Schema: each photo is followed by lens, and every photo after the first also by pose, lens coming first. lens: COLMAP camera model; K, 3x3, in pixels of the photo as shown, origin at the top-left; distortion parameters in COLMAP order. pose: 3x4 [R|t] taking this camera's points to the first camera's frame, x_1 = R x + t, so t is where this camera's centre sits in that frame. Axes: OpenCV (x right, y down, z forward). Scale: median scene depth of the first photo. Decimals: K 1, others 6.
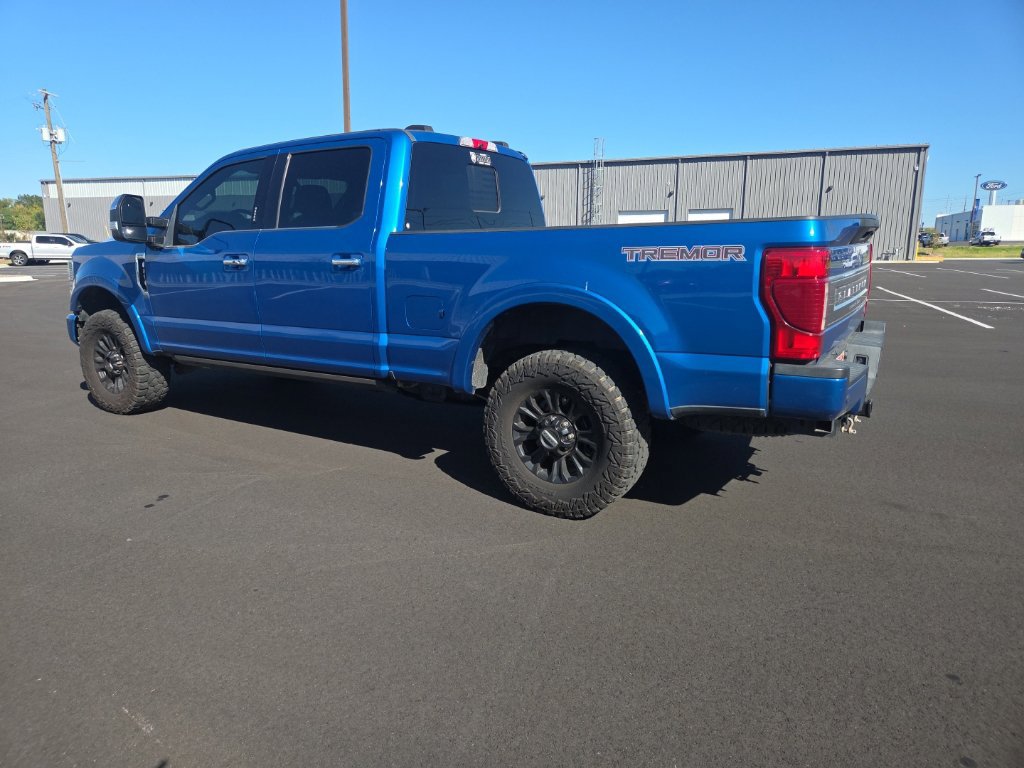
lens RADIAL K [[692.9, 0, 499.7], [0, 692.9, 375.2], [0, 0, 1]] dist [0.064344, -0.049441]
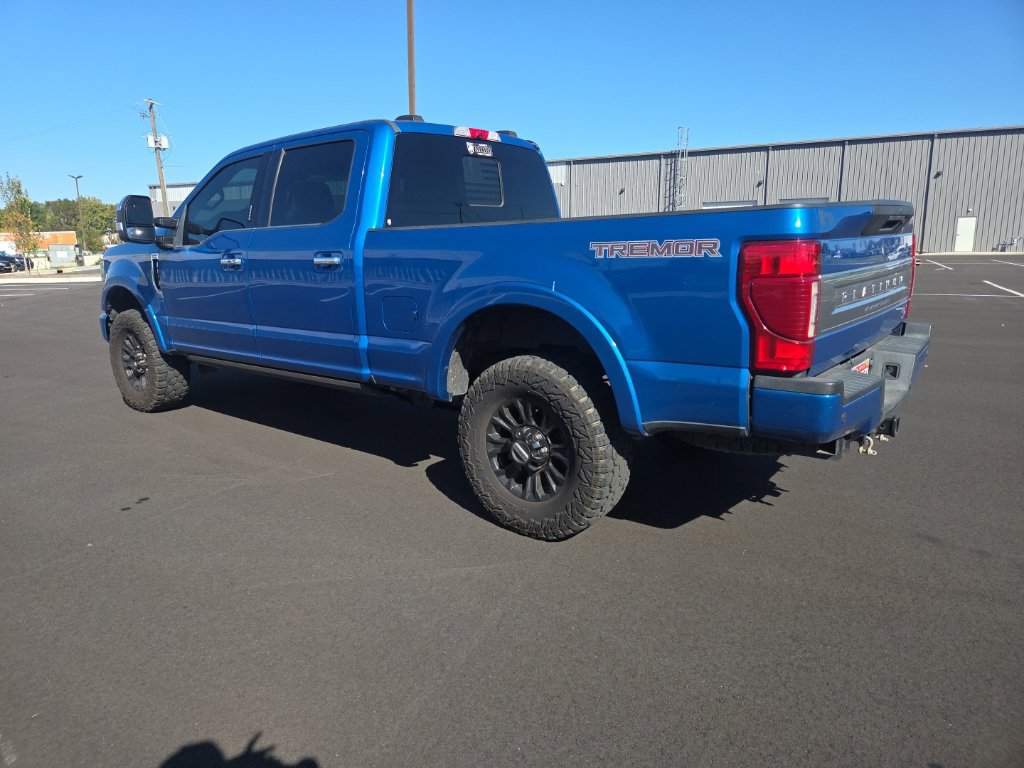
lens RADIAL K [[692.9, 0, 497.9], [0, 692.9, 377.6], [0, 0, 1]] dist [0.064344, -0.049441]
pose [[0.992348, 0.012045, -0.122885, 0.131735], [-0.010879, 0.999889, 0.010152, -0.013901], [0.122994, -0.008737, 0.992369, 0.074912]]
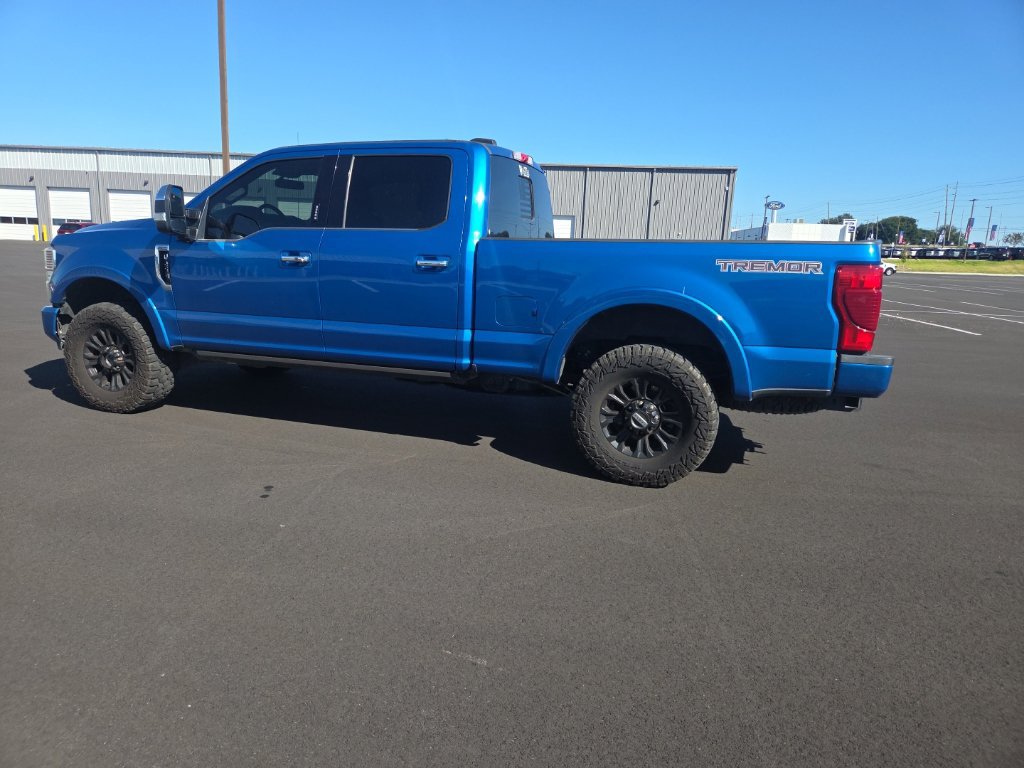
lens RADIAL K [[692.9, 0, 507.1], [0, 692.9, 381.4], [0, 0, 1]] dist [0.064344, -0.049441]
pose [[0.968312, -0.012369, 0.249437, -0.376659], [0.009529, 0.999875, 0.012590, 0.007960], [-0.249562, -0.009814, 0.968309, -0.071641]]
